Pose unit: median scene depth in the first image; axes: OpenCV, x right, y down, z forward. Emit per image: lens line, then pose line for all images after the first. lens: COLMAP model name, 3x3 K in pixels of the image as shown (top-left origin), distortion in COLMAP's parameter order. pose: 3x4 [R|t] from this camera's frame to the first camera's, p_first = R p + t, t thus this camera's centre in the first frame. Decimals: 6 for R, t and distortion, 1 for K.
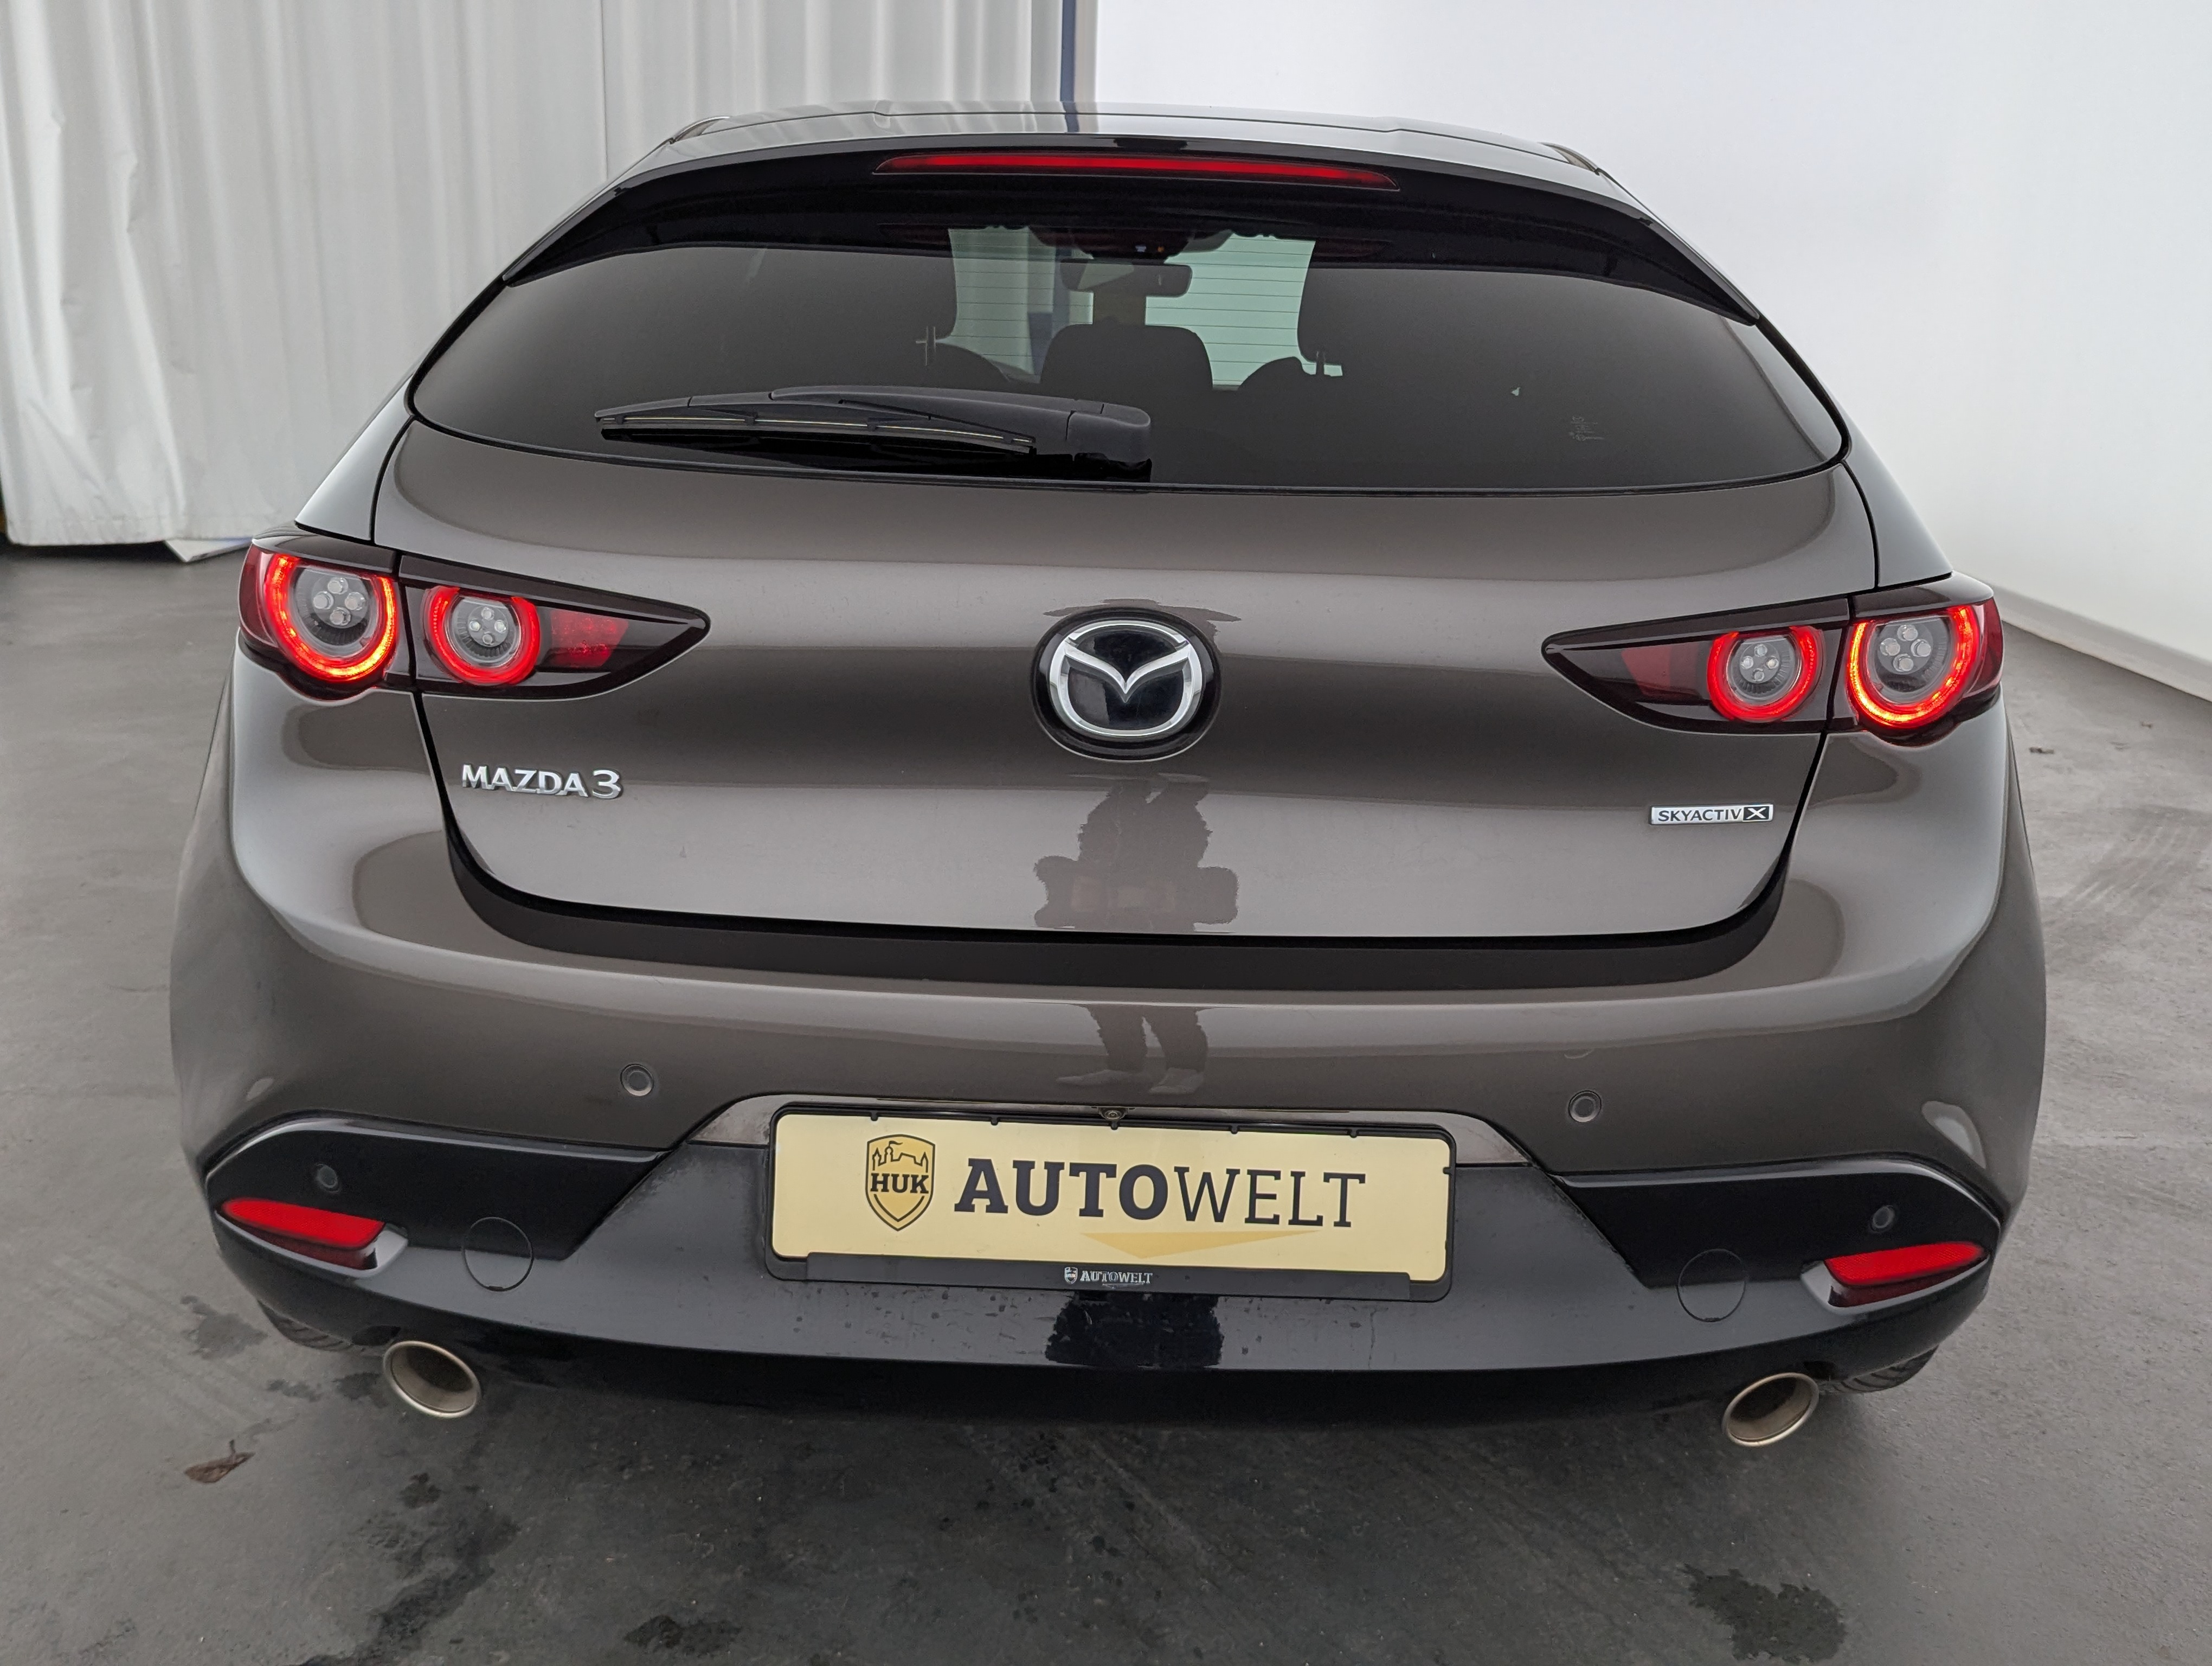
lens RADIAL K [[1964.5, 0, 1106.0], [0, 1964.5, 833.0], [0, 0, 1]] dist [0.071399, -0.078137]
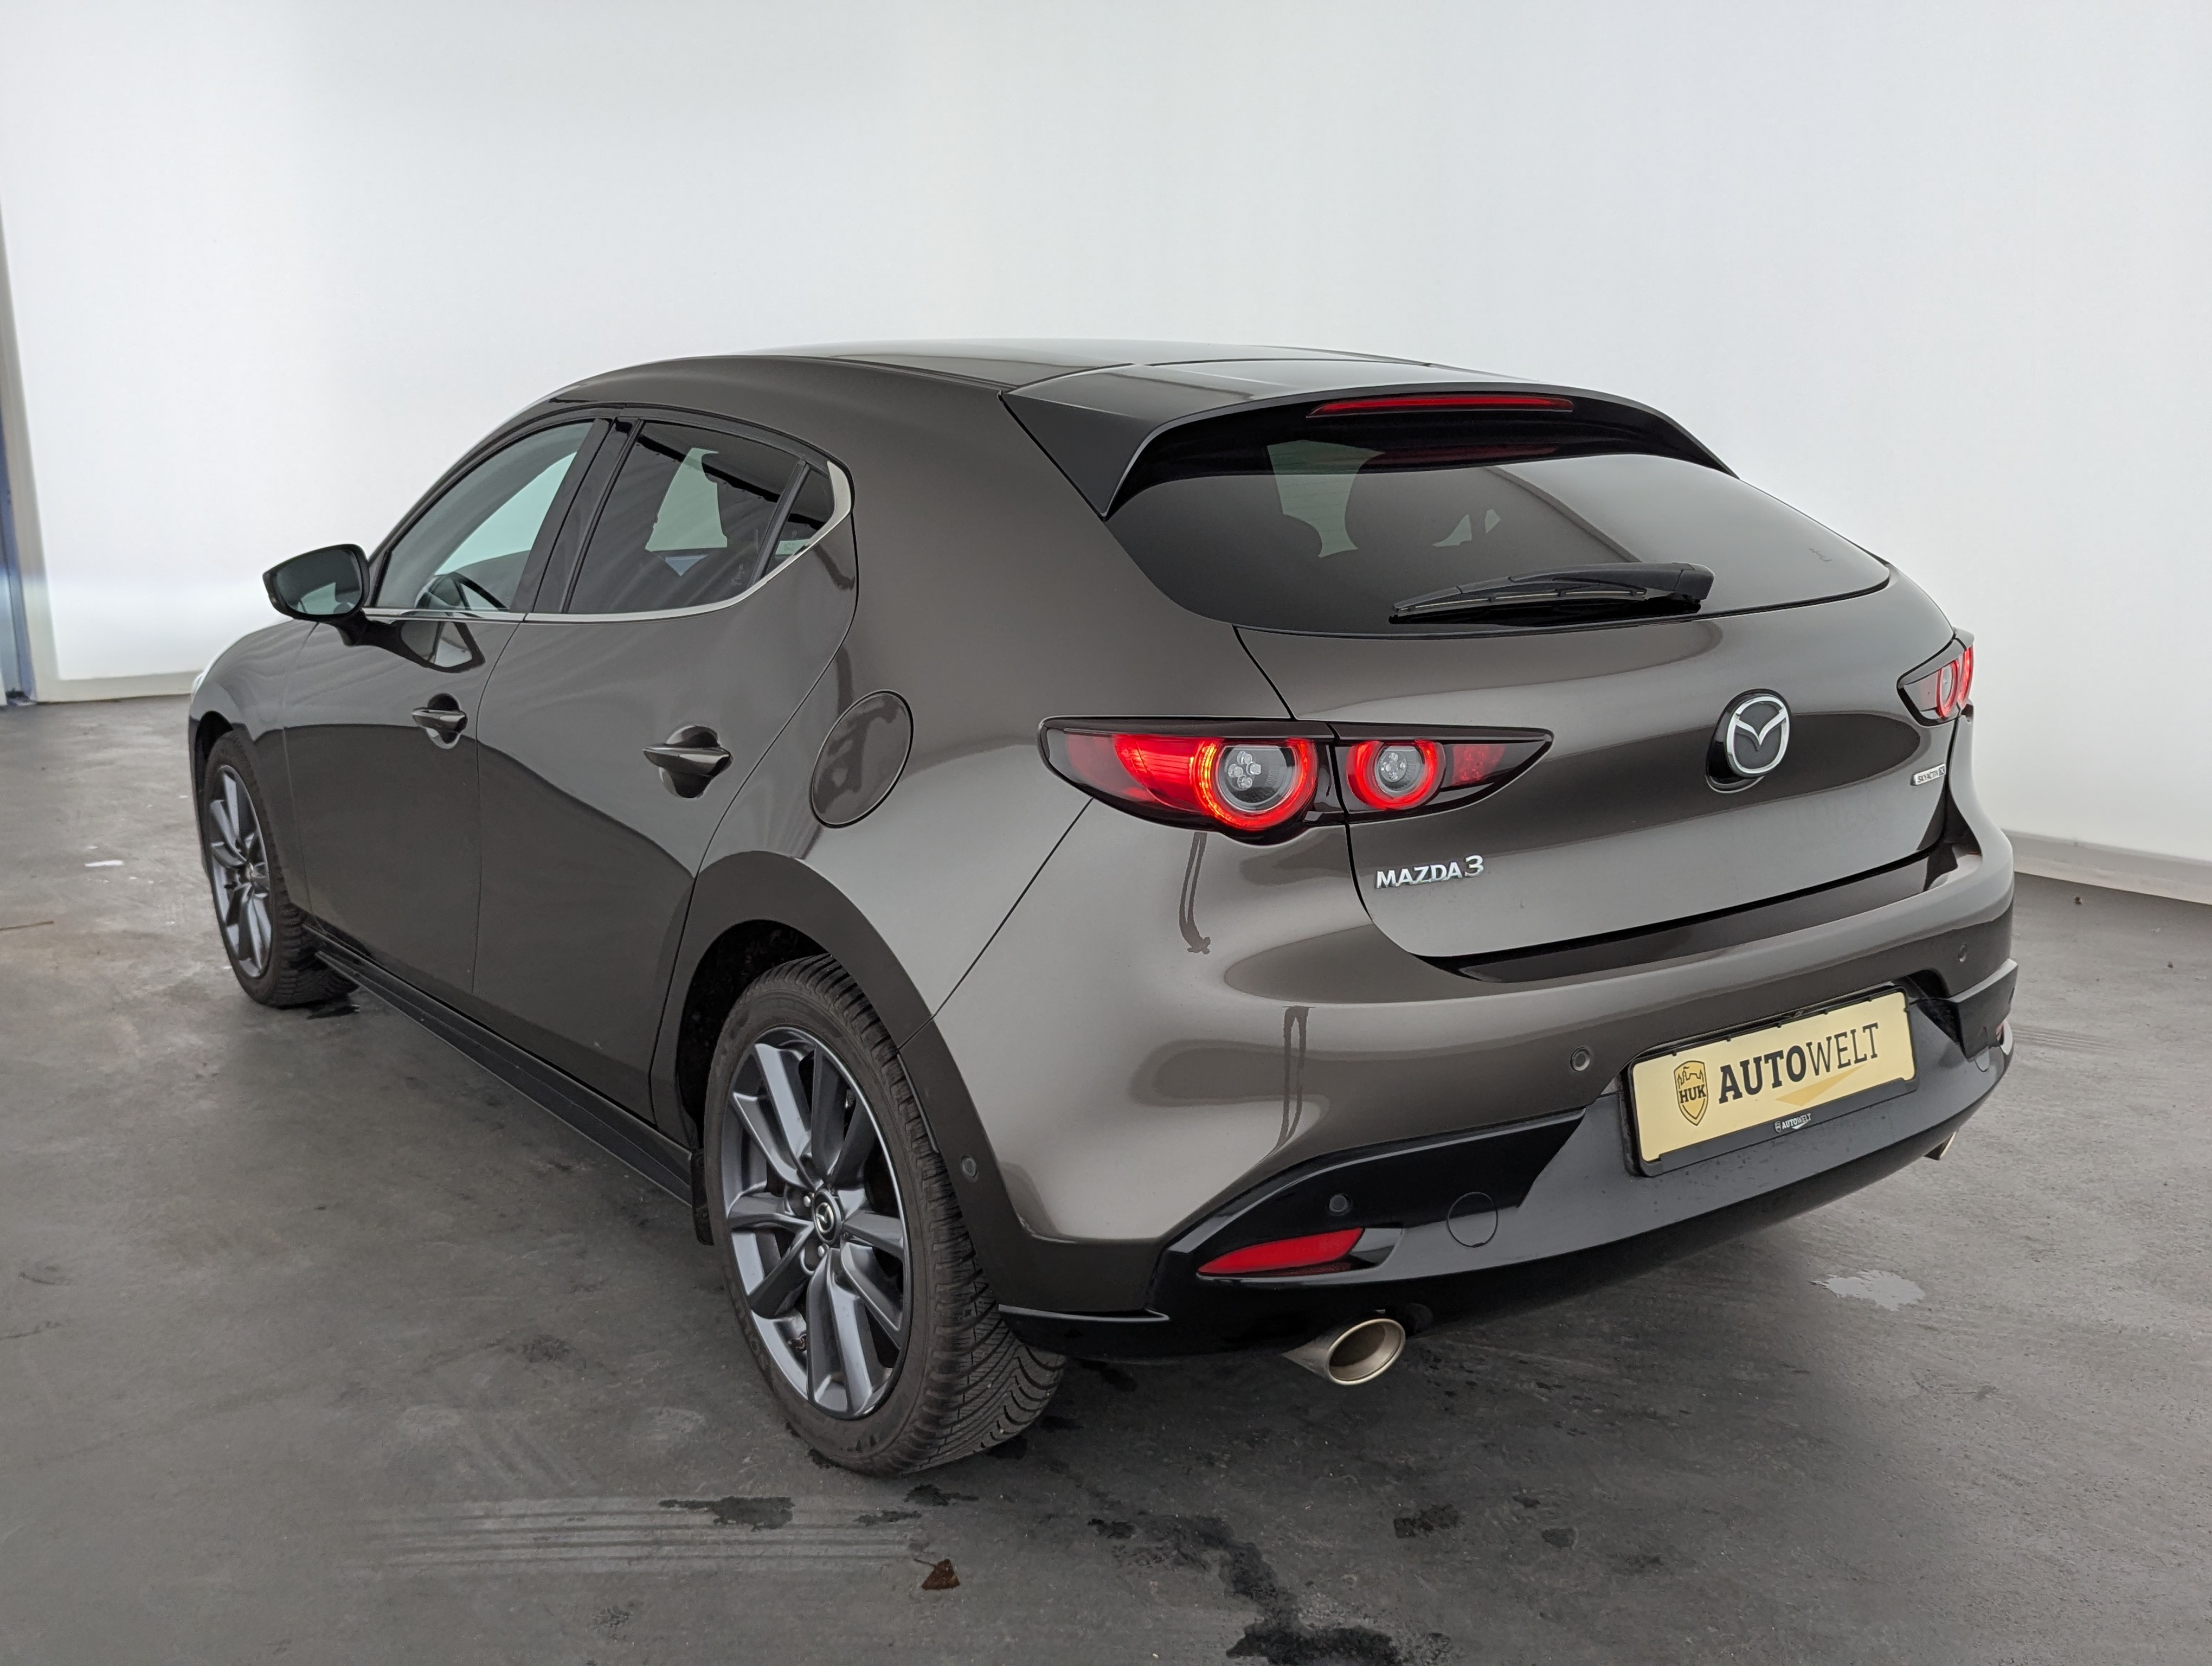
lens RADIAL K [[1968.1, 0, 1123.5], [0, 1968.1, 873.3], [0, 0, 1]] dist [0.052009, -0.009329]
pose [[0.817310, -0.171401, 0.550115, -1.236335], [0.192903, 0.981033, 0.019066, -0.095180], [-0.542949, 0.090536, 0.834871, -0.024087]]
